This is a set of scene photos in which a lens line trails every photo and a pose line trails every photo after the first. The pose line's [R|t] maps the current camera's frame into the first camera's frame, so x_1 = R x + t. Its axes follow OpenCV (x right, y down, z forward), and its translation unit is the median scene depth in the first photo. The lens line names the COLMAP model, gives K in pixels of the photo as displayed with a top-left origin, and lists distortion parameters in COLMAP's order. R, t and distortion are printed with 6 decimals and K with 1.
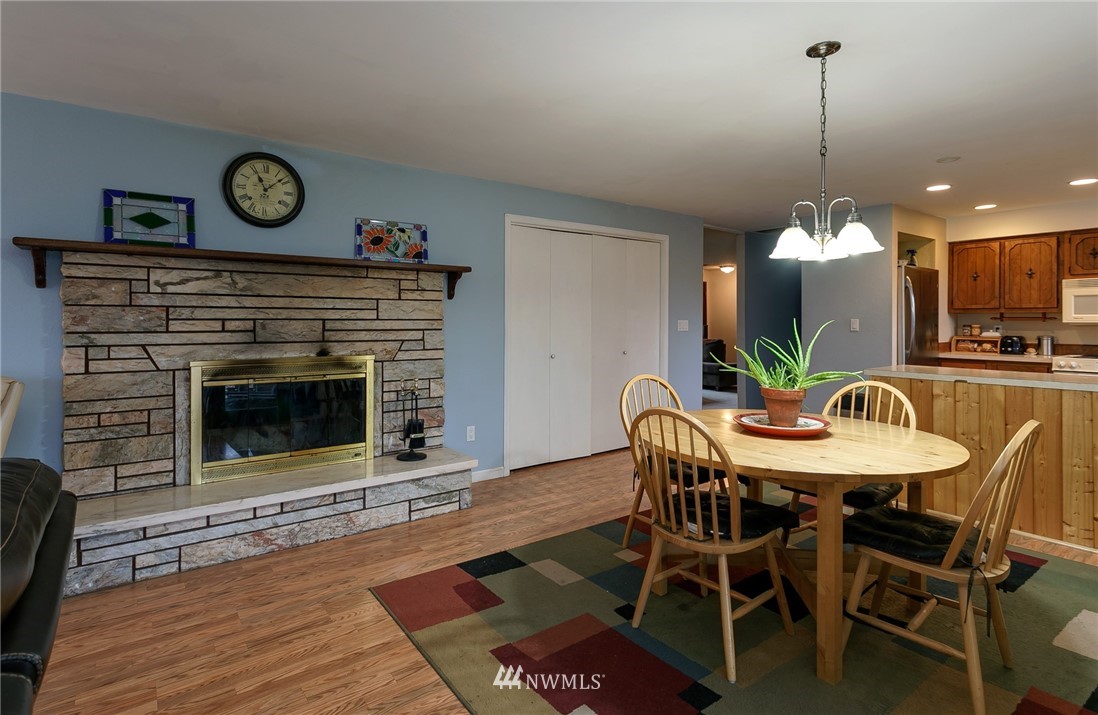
lens RADIAL K [[555.8, 0, 546.8], [0, 555.8, 318.5], [0, 0, 1]] dist [0.001686, 0.000236]
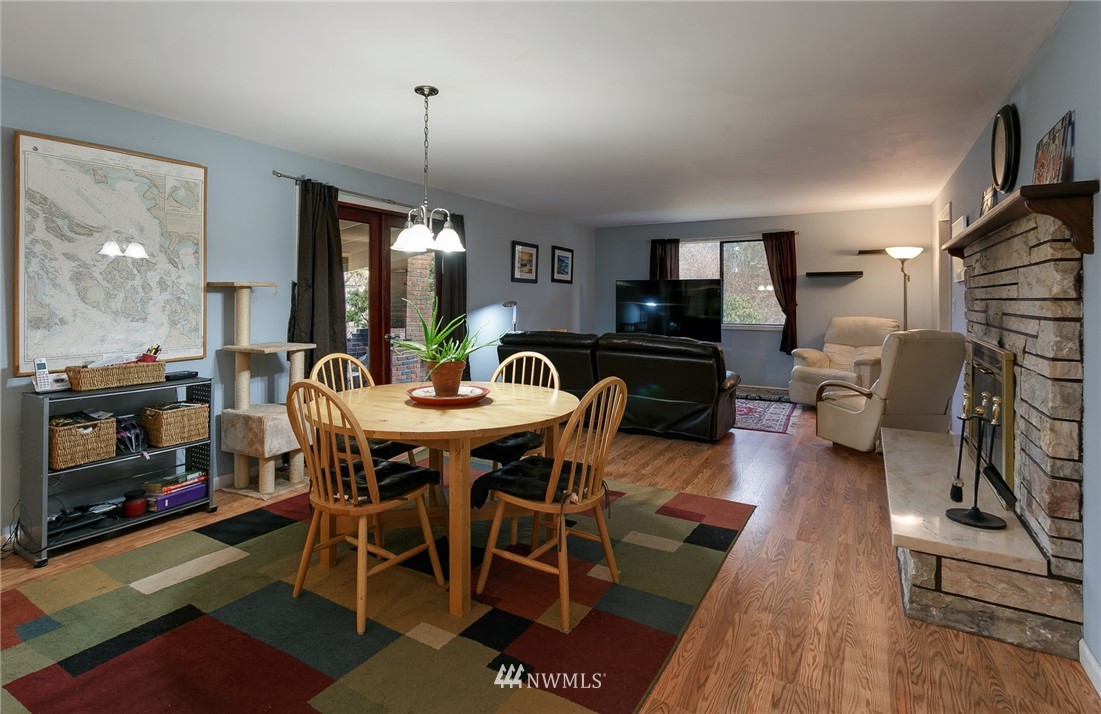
lens RADIAL K [[552.5, 0, 530.2], [0, 552.5, 299.8], [0, 0, 1]] dist [0.000115, 0.000192]
pose [[-0.927752, -0.003333, -0.373181, 0.450563], [-0.003630, 0.999993, 0.000092, 0.003060], [0.373178, 0.001440, -0.927758, 1.372550]]
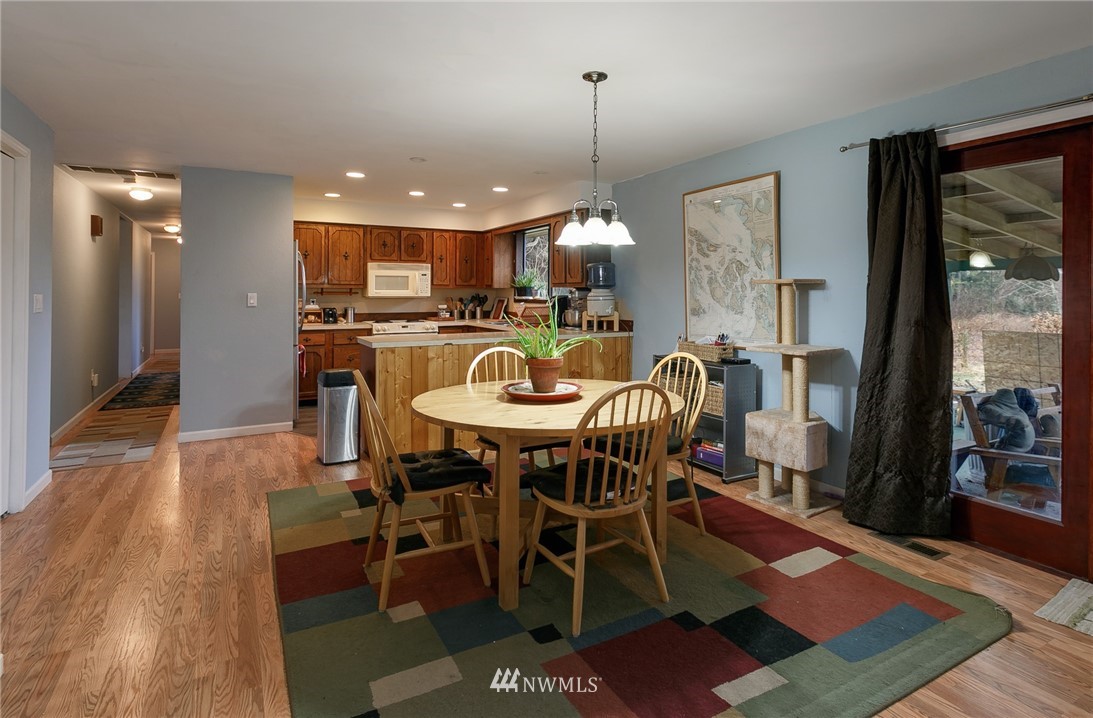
lens RADIAL K [[577.5, 0, 568.3], [0, 577.5, 293.6], [0, 0, 1]] dist [-0.006029, 0.000057]
pose [[0.114312, 0.000156, 0.993445, -0.465941], [-0.003004, 0.999995, 0.000189, -0.000660], [-0.993440, -0.003006, 0.114312, 0.546885]]
